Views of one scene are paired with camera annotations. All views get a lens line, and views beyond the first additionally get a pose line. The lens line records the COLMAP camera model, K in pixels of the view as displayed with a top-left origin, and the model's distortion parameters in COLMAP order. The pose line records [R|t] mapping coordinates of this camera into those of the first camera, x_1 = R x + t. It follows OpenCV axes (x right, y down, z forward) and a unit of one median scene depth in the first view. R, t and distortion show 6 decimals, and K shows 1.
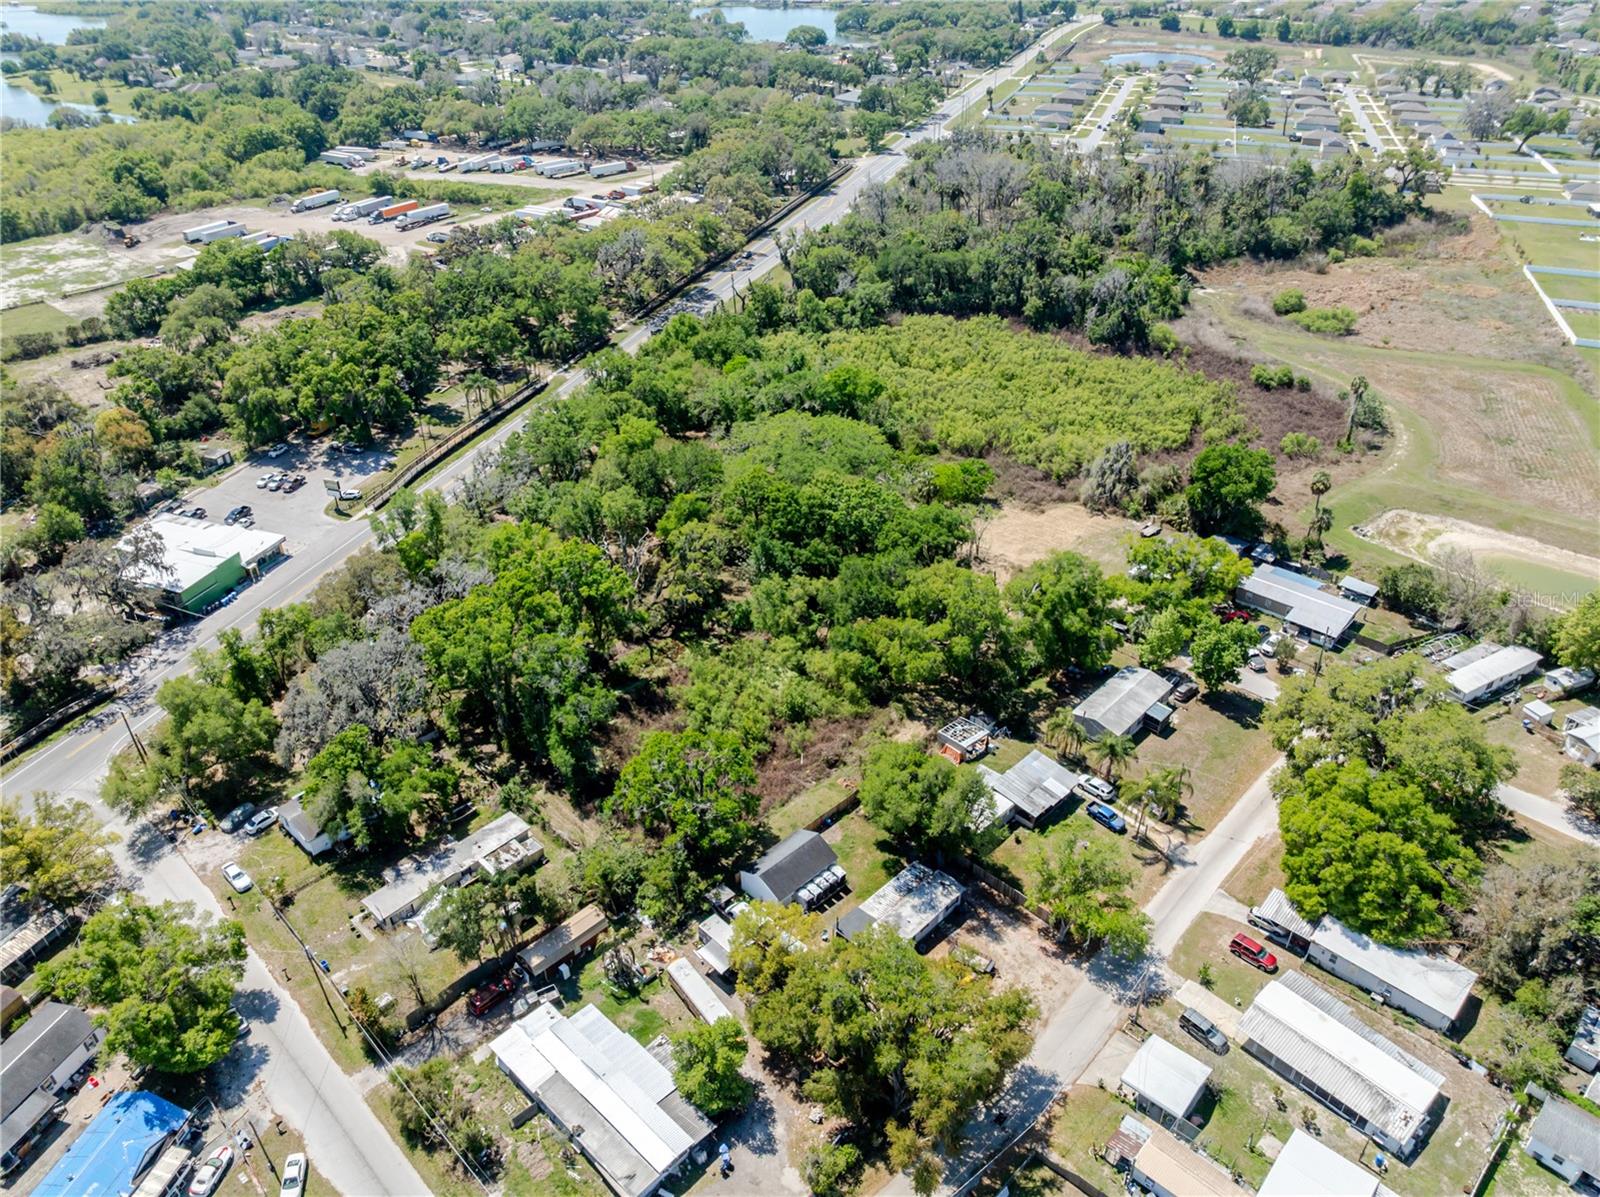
lens RADIAL K [[1128.6, 0, 792.4], [0, 1128.6, 597.6], [0, 0, 1]] dist [-0.041513, 0.008527]
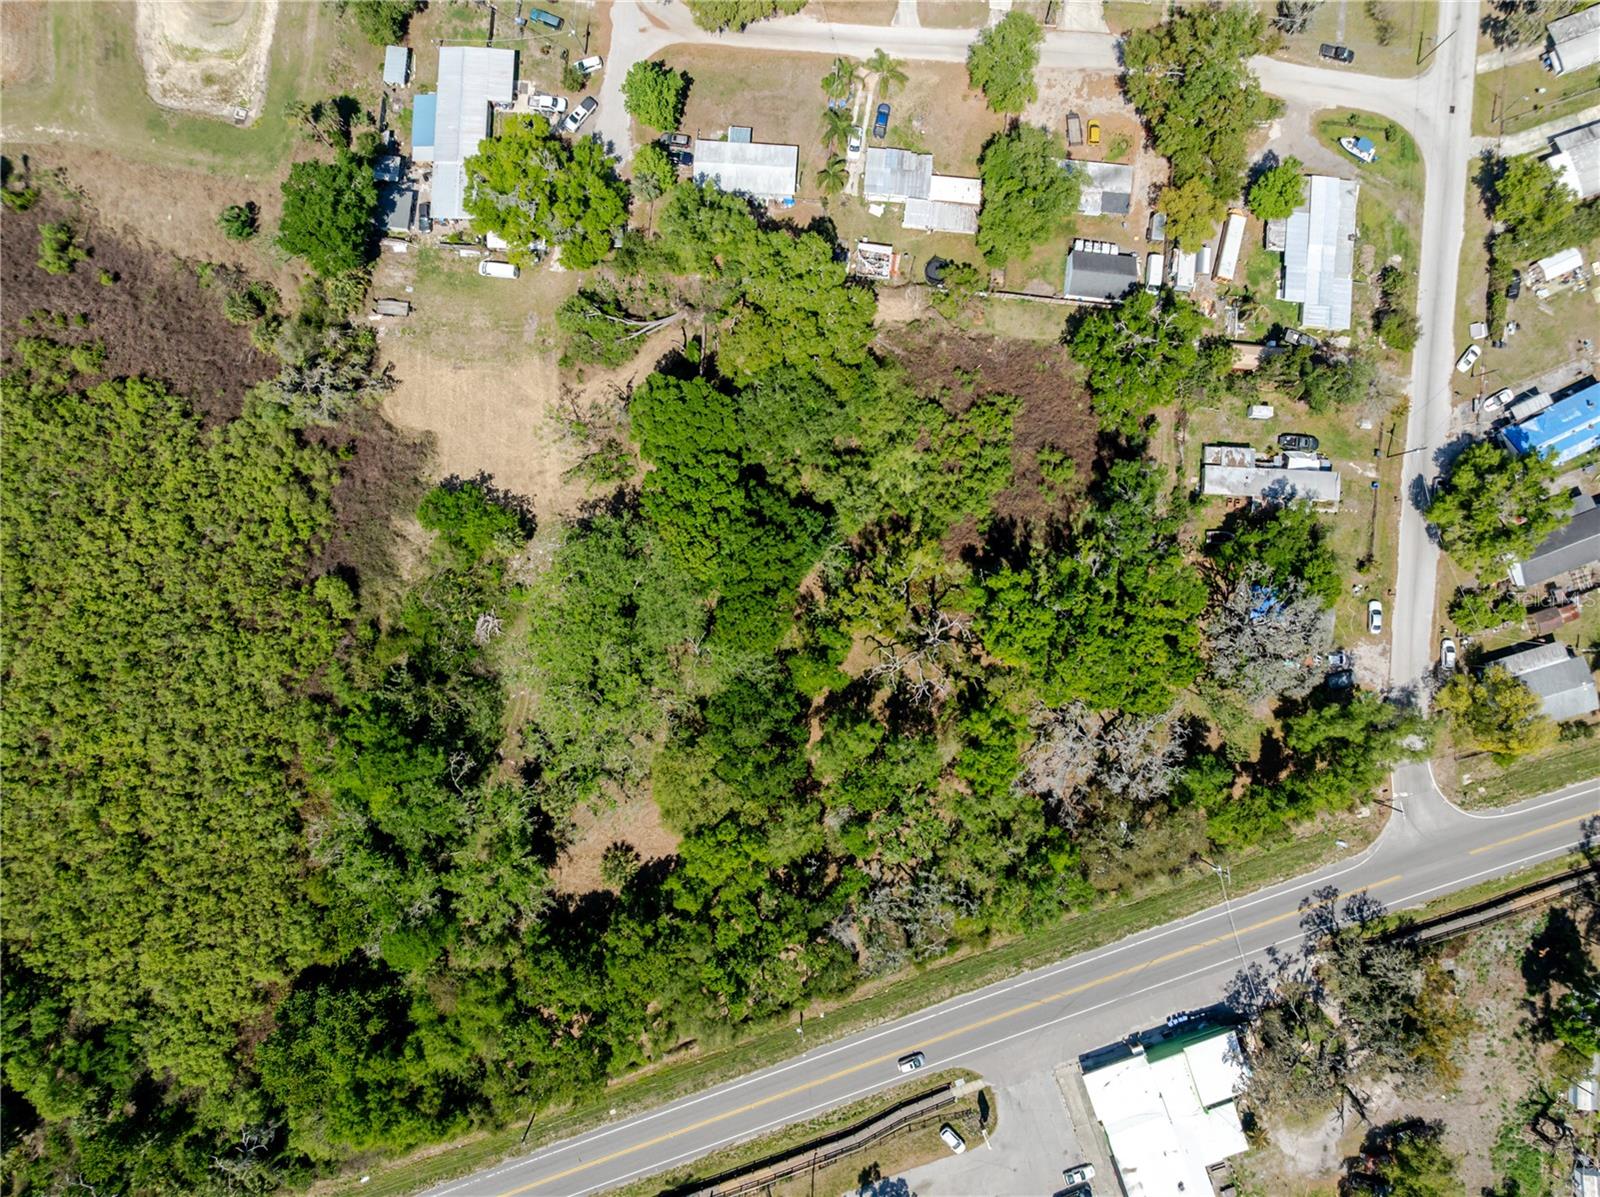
lens RADIAL K [[1128.6, 0, 801.3], [0, 1128.6, 597.0], [0, 0, 1]] dist [-0.041513, 0.008527]
pose [[-0.639822, -0.768450, 0.010634, -0.048073], [0.409309, -0.329019, 0.851007, -0.697889], [-0.650457, 0.548846, 0.525047, 0.473057]]
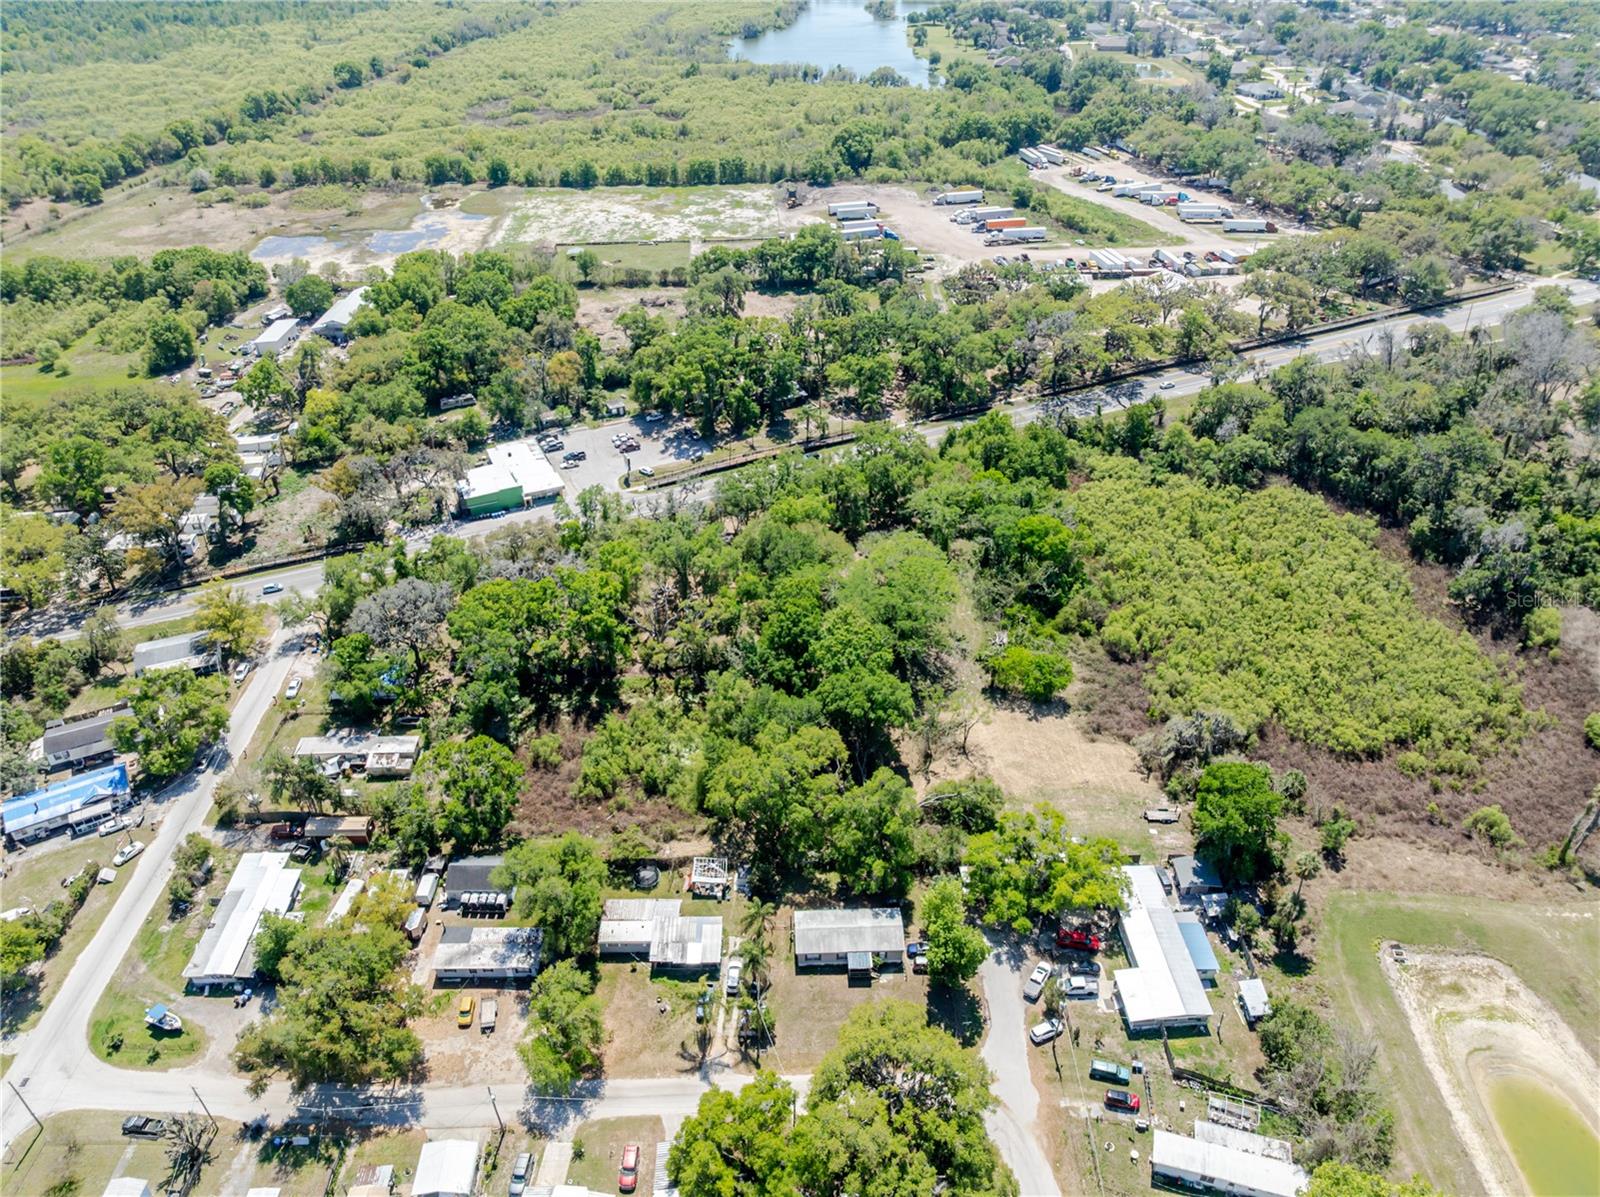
lens RADIAL K [[1128.6, 0, 799.4], [0, 1128.6, 602.4], [0, 0, 1]] dist [-0.041513, 0.008527]
pose [[0.706471, 0.404595, -0.580691, 0.548395], [-0.375490, 0.909759, 0.177050, -0.255887], [0.599922, 0.092963, 0.794639, 0.107231]]
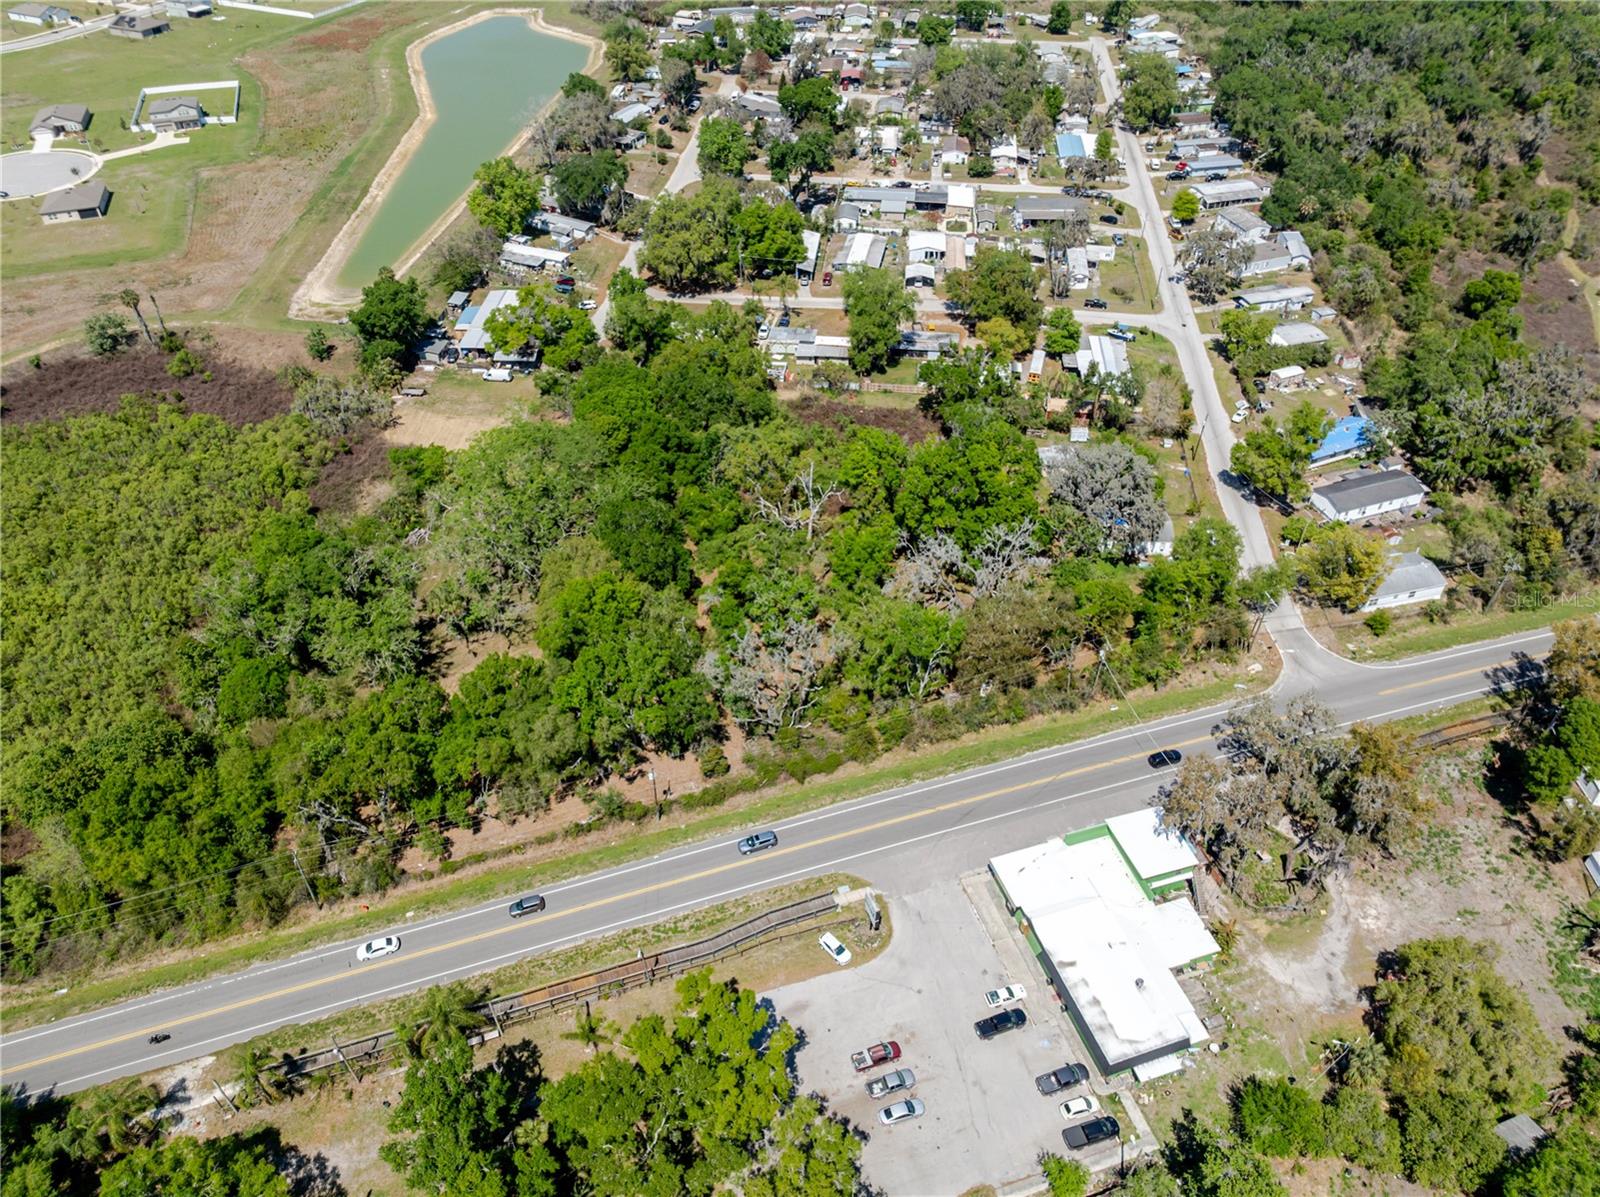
lens RADIAL K [[1128.6, 0, 800.5], [0, 1128.6, 599.8], [0, 0, 1]] dist [-0.041513, 0.008527]
pose [[-0.625637, -0.511511, 0.589012, -0.660814], [0.417524, 0.418236, 0.806692, -0.690971], [-0.658978, 0.750623, -0.048096, 0.931724]]
